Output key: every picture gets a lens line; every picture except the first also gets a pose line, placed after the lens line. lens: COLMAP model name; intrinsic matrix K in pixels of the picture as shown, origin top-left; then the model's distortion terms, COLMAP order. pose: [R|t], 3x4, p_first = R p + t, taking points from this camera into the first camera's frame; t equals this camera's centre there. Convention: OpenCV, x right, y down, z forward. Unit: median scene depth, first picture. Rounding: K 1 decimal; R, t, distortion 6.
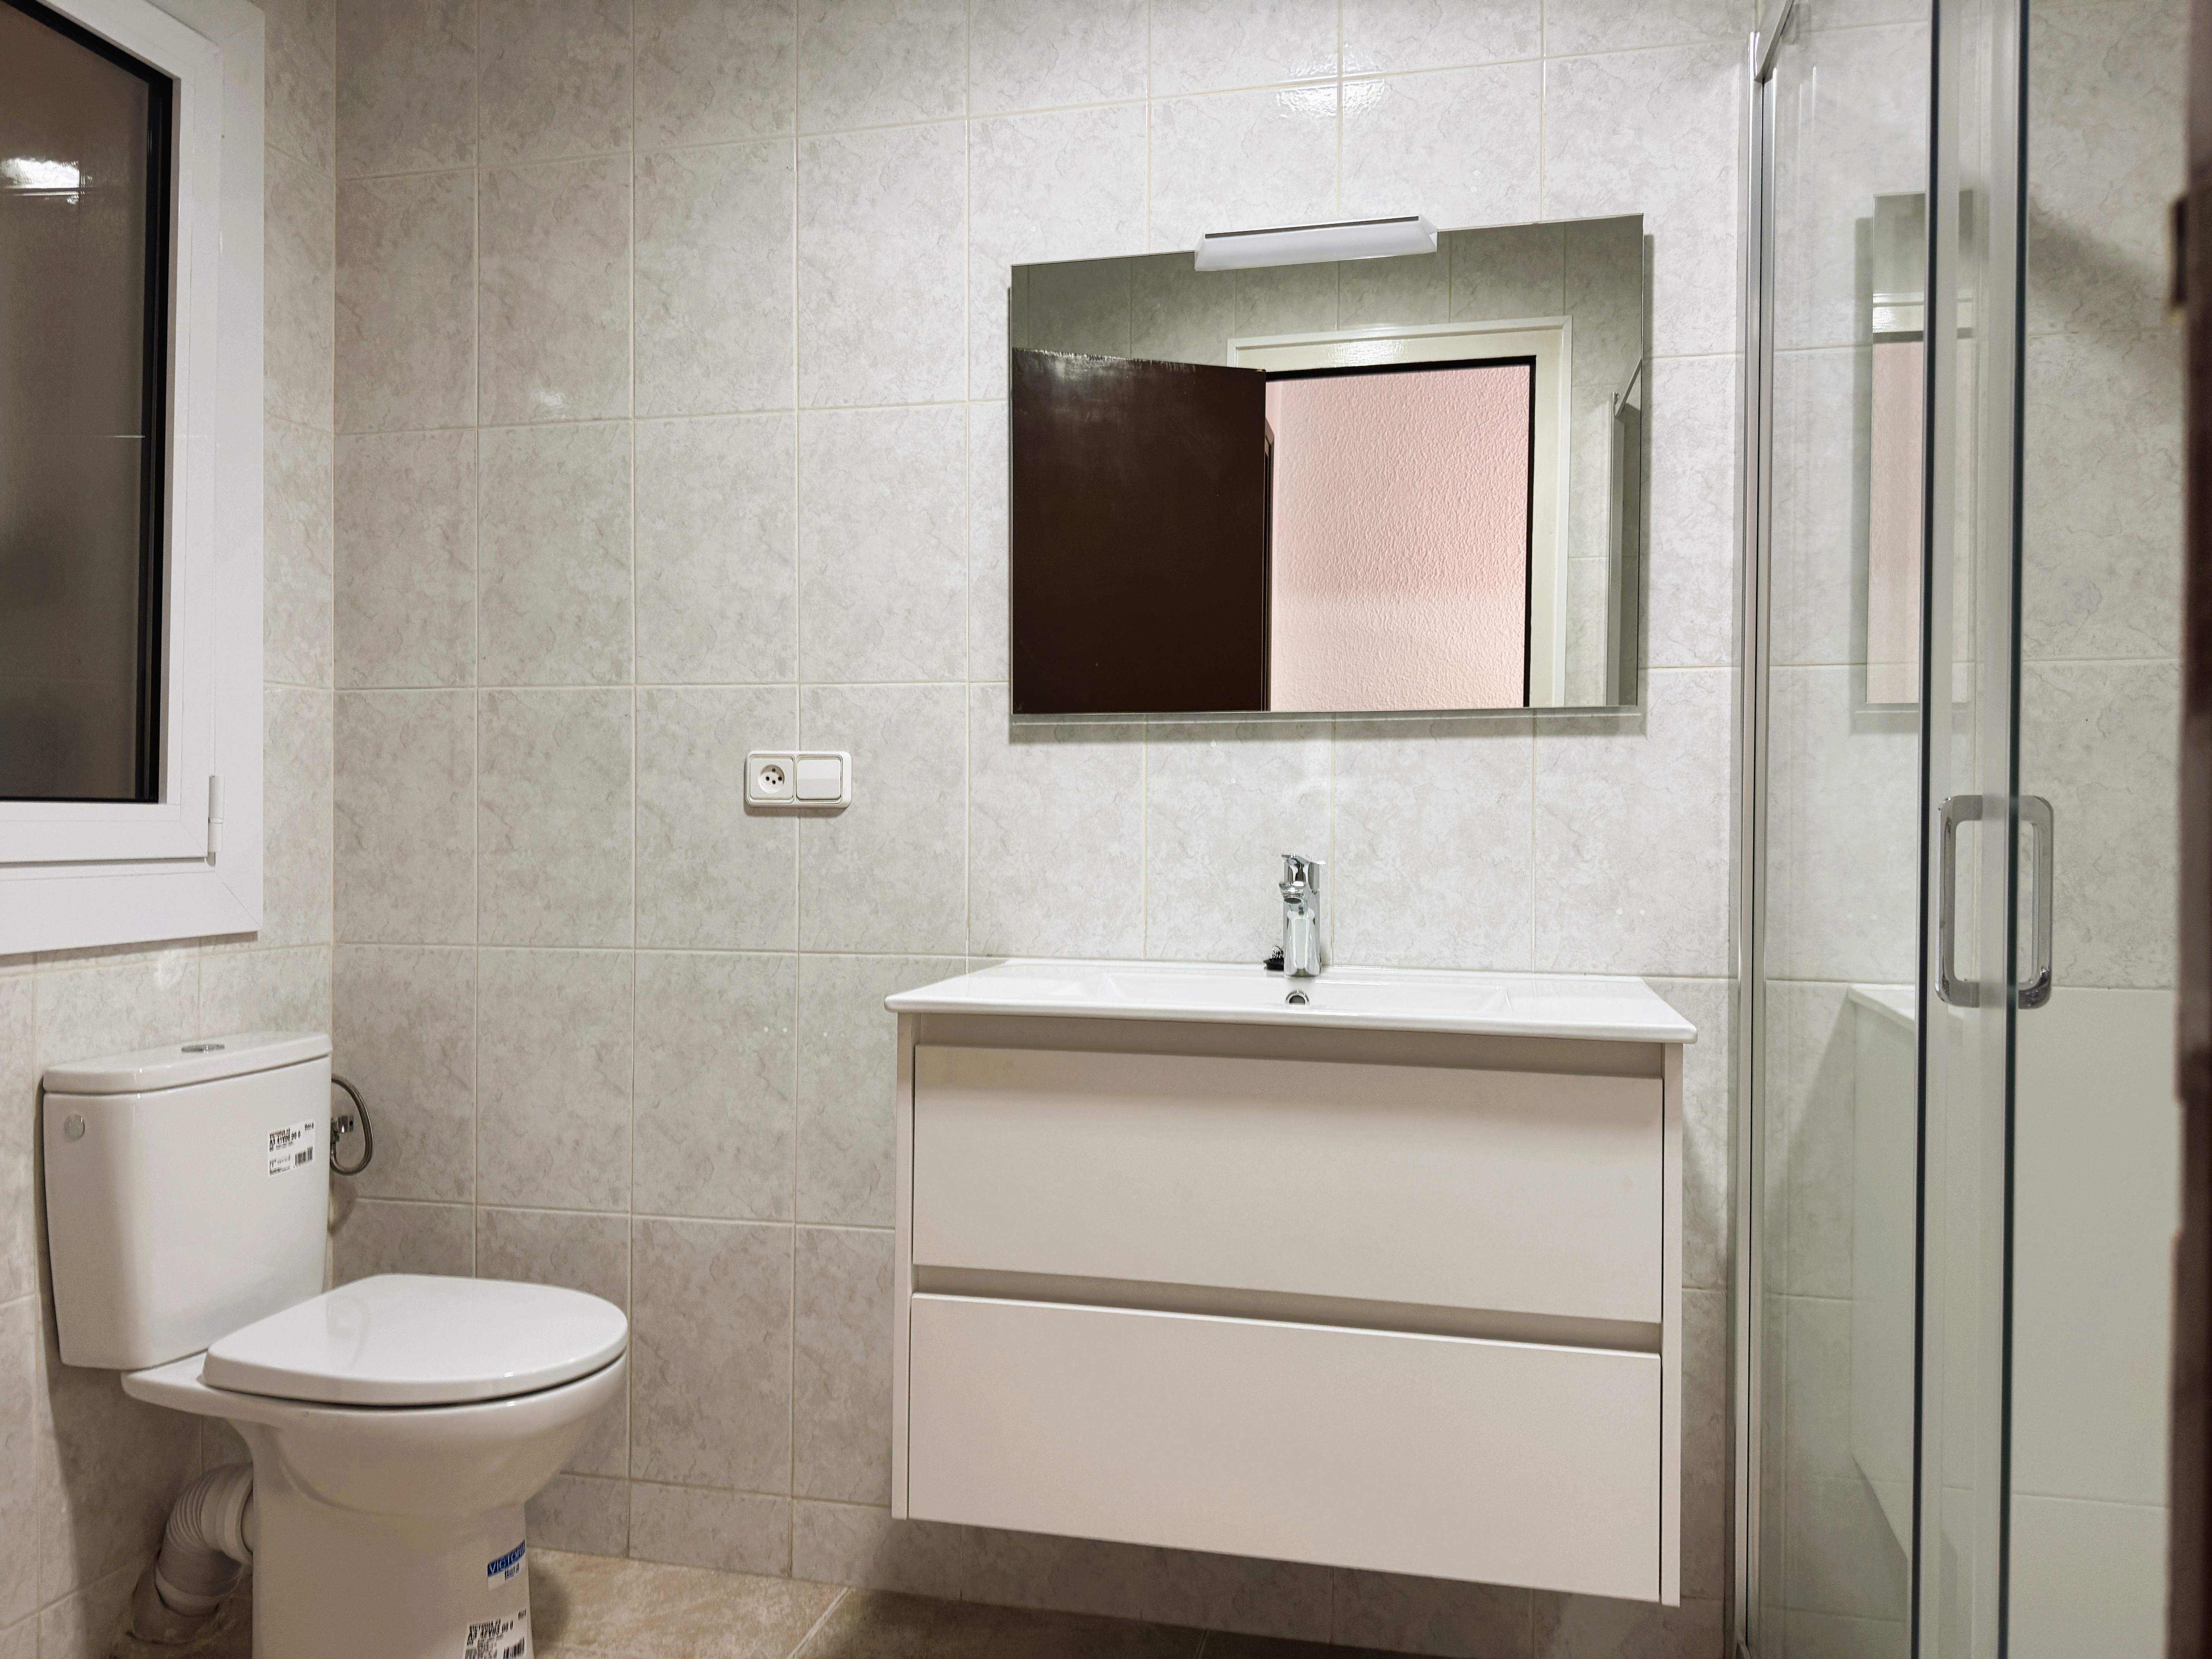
lens RADIAL K [[1564.9, 0, 1147.9], [0, 1564.9, 859.6], [0, 0, 1]] dist [0.100730, -0.123715]
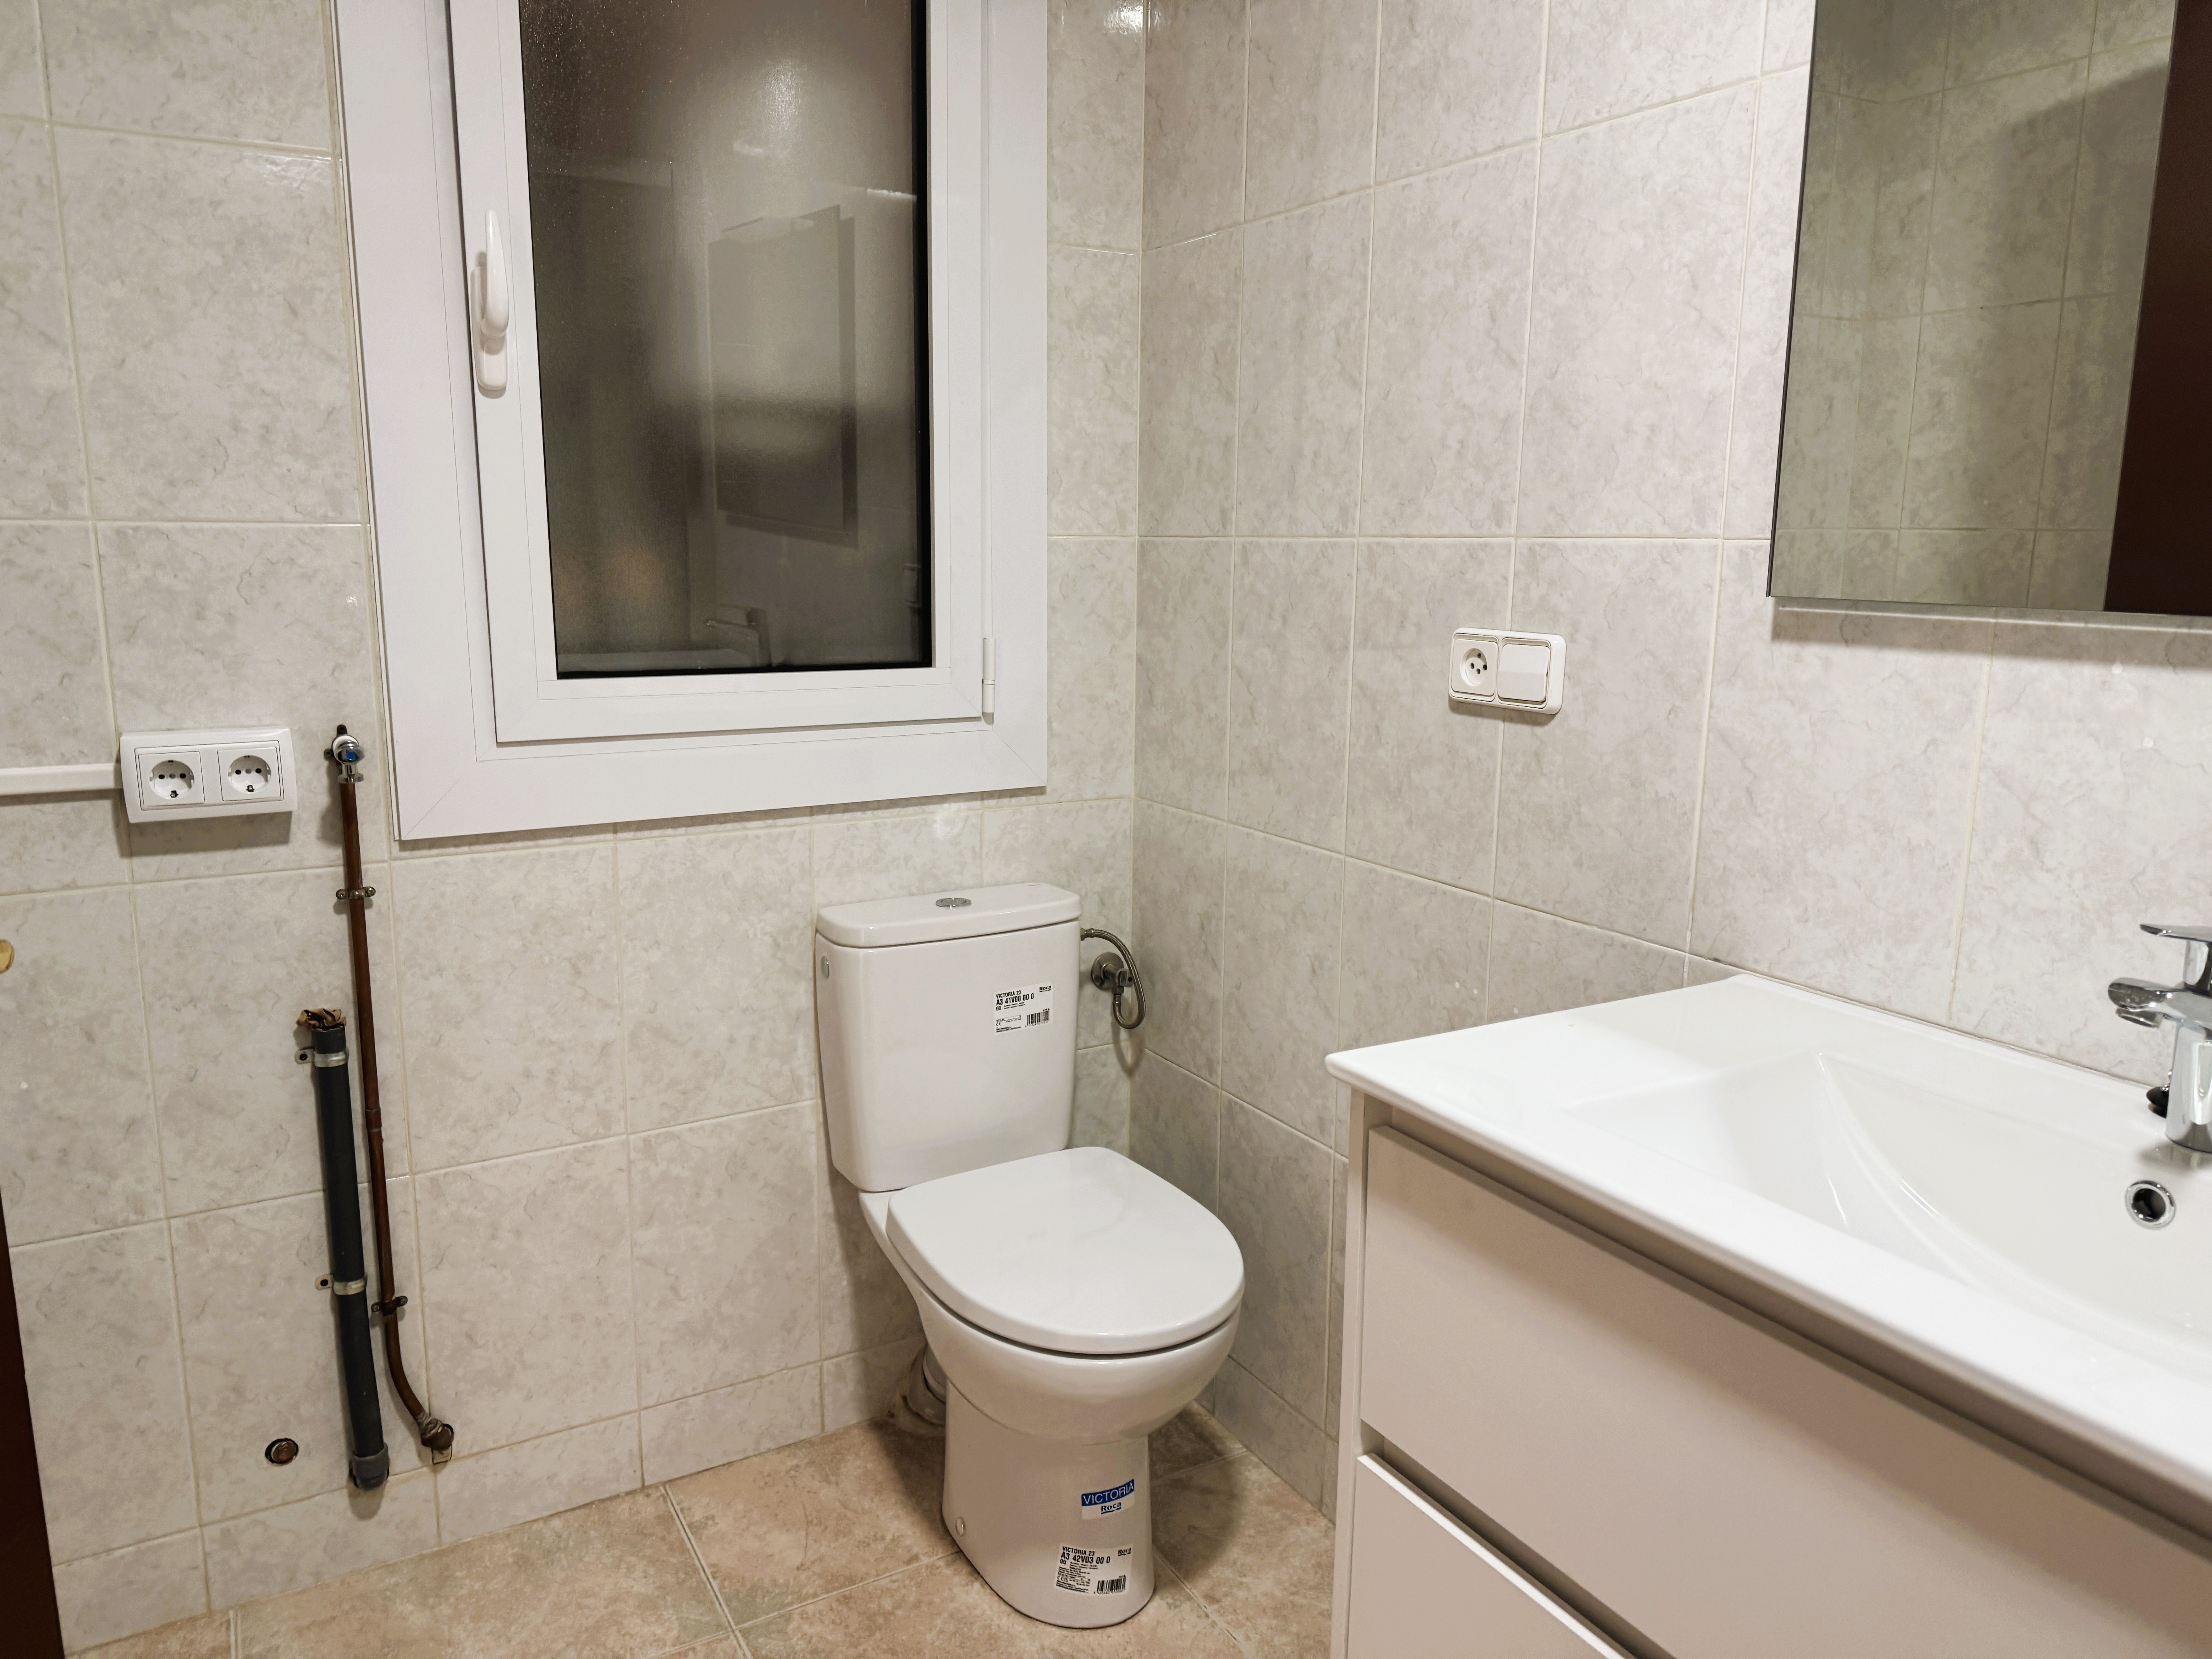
lens RADIAL K [[1564.9, 0, 1101.8], [0, 1564.9, 843.4], [0, 0, 1]] dist [0.100730, -0.123715]
pose [[0.675591, 0.146085, -0.722659, 0.200979], [-0.025106, 0.984163, 0.175478, -0.098220], [0.736849, -0.100408, 0.668560, 0.364873]]
